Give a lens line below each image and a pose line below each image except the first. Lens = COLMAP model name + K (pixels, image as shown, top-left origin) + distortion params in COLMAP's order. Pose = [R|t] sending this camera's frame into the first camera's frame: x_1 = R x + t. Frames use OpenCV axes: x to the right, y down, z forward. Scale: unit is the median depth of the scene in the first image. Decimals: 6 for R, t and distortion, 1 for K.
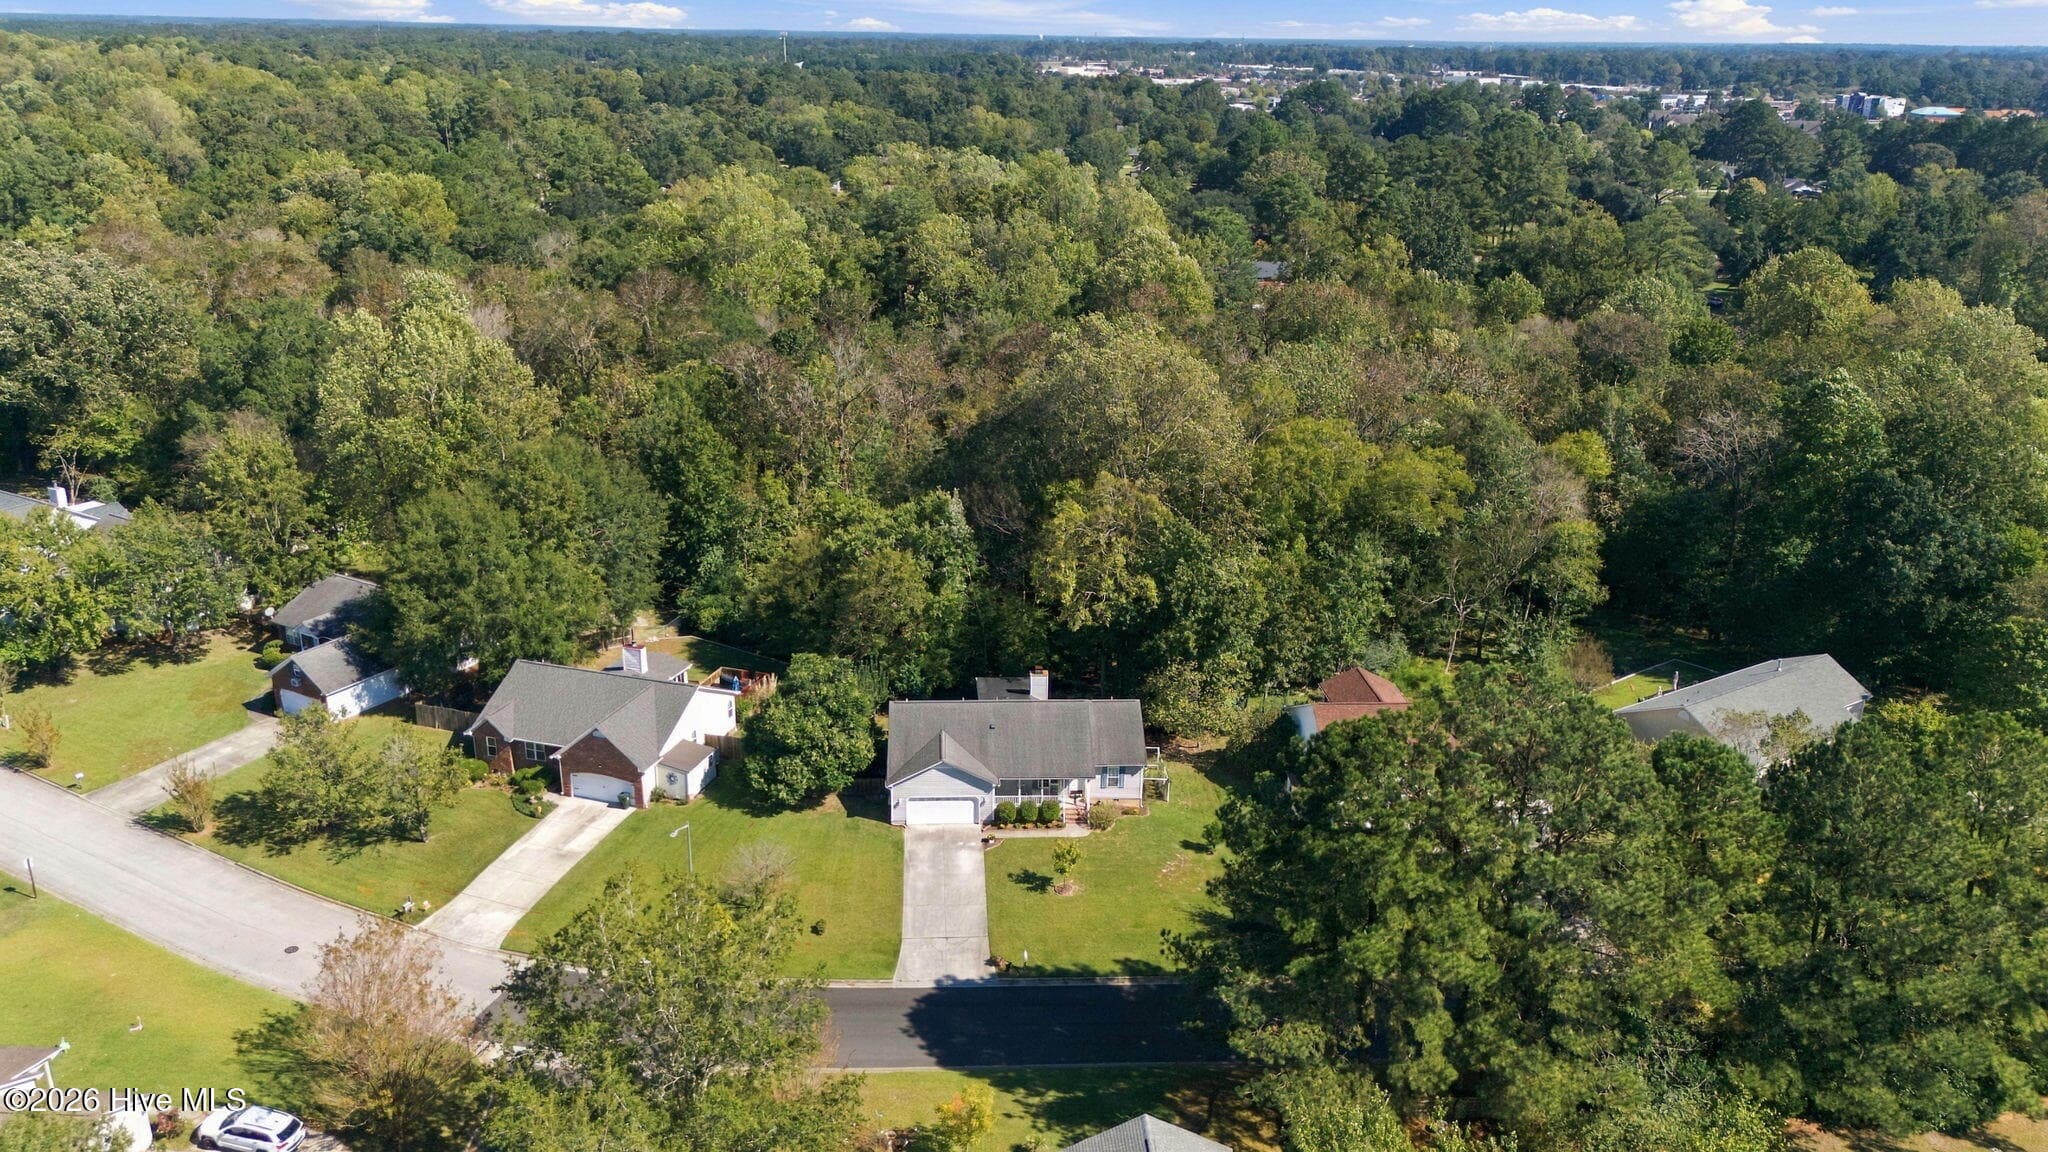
lens RADIAL K [[1476.3, 0, 1024.0], [0, 1476.3, 576.0], [0, 0, 1]] dist [0.006052, 0.002014]
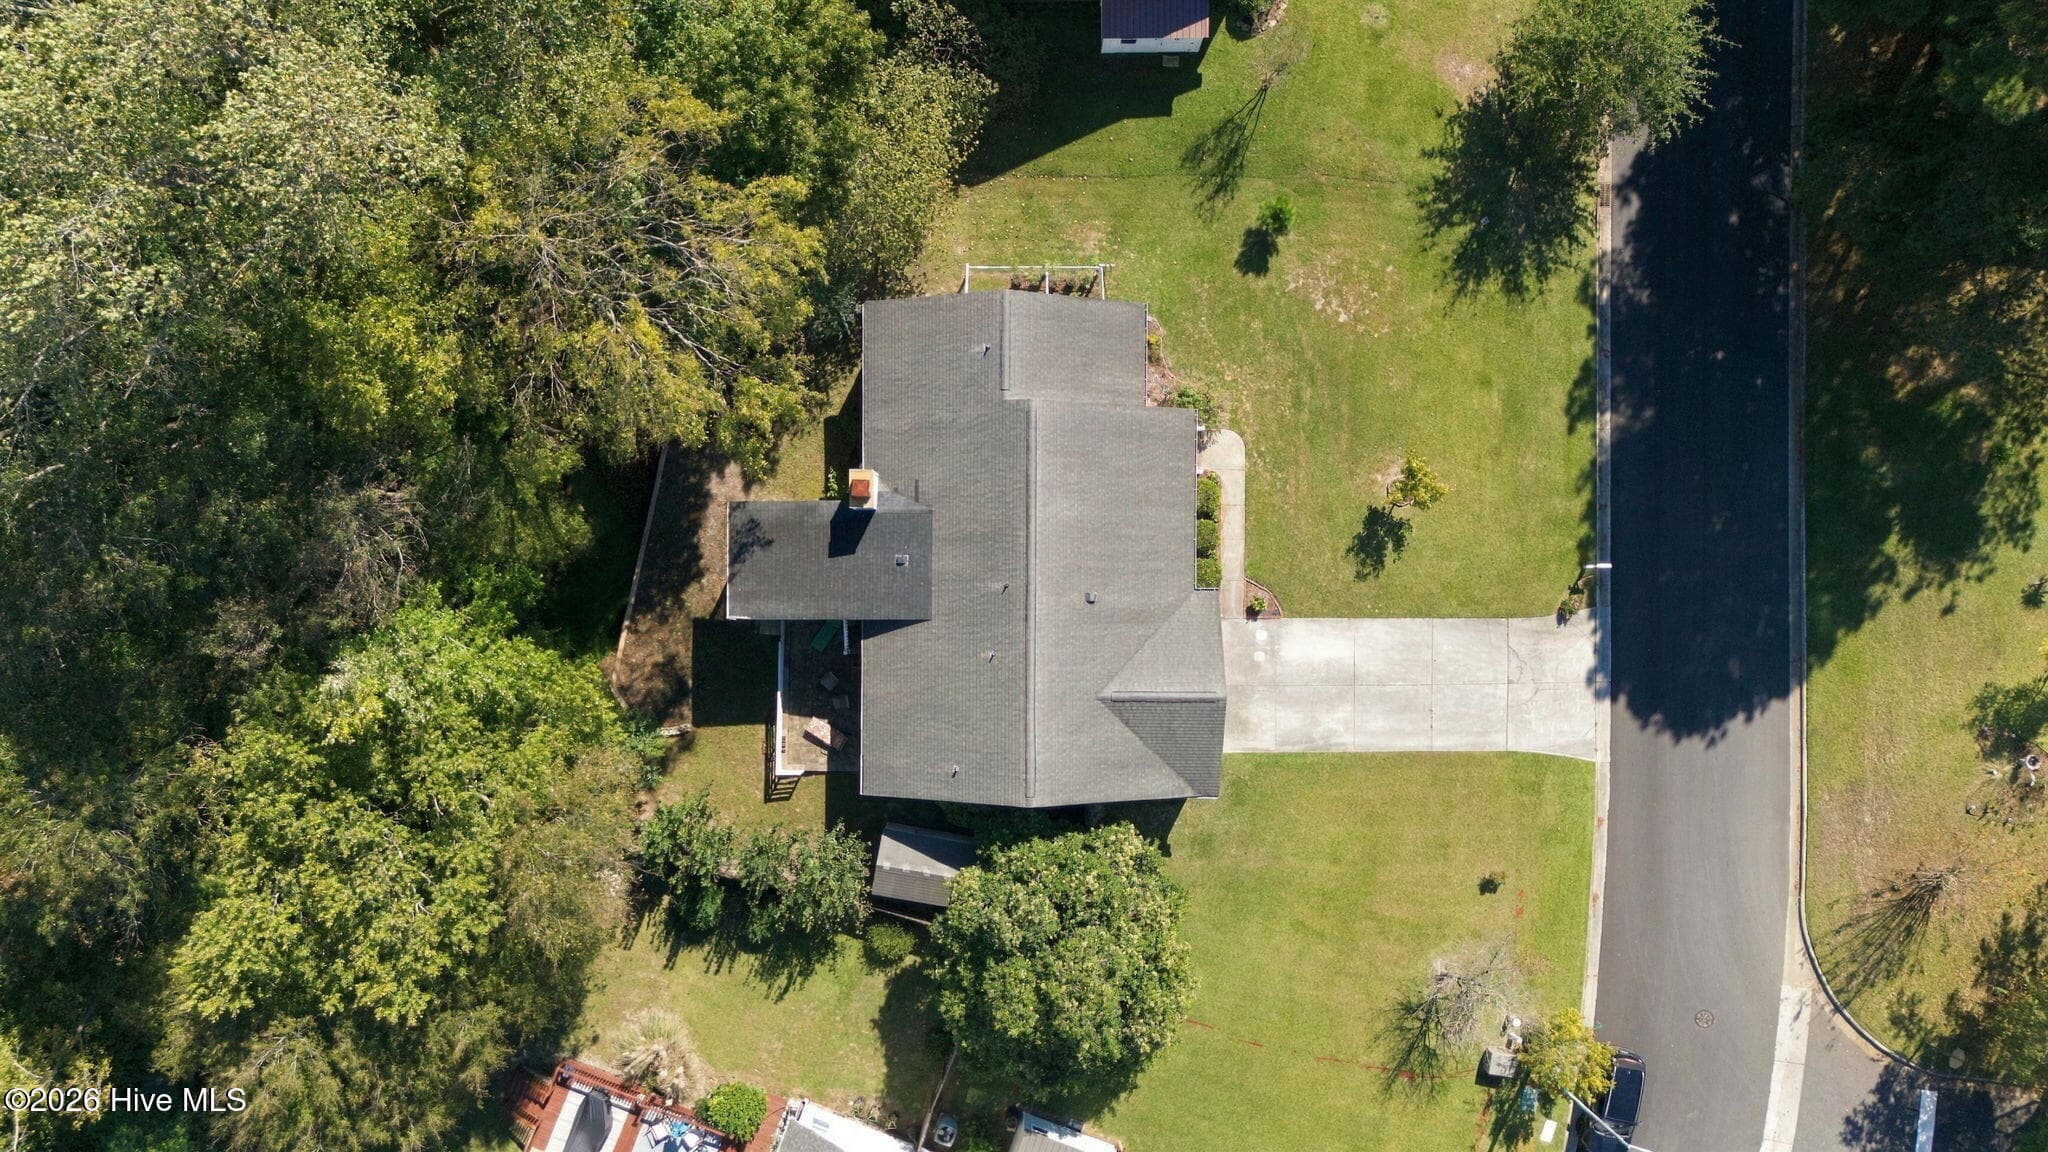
lens RADIAL K [[1476.3, 0, 1024.0], [0, 1476.3, 576.0], [0, 0, 1]] dist [0.006052, 0.002014]
pose [[0.061751, -0.997904, -0.019323, -0.006059], [0.356577, 0.003974, 0.934257, -0.412220], [-0.932223, -0.064582, 0.356075, 0.918631]]
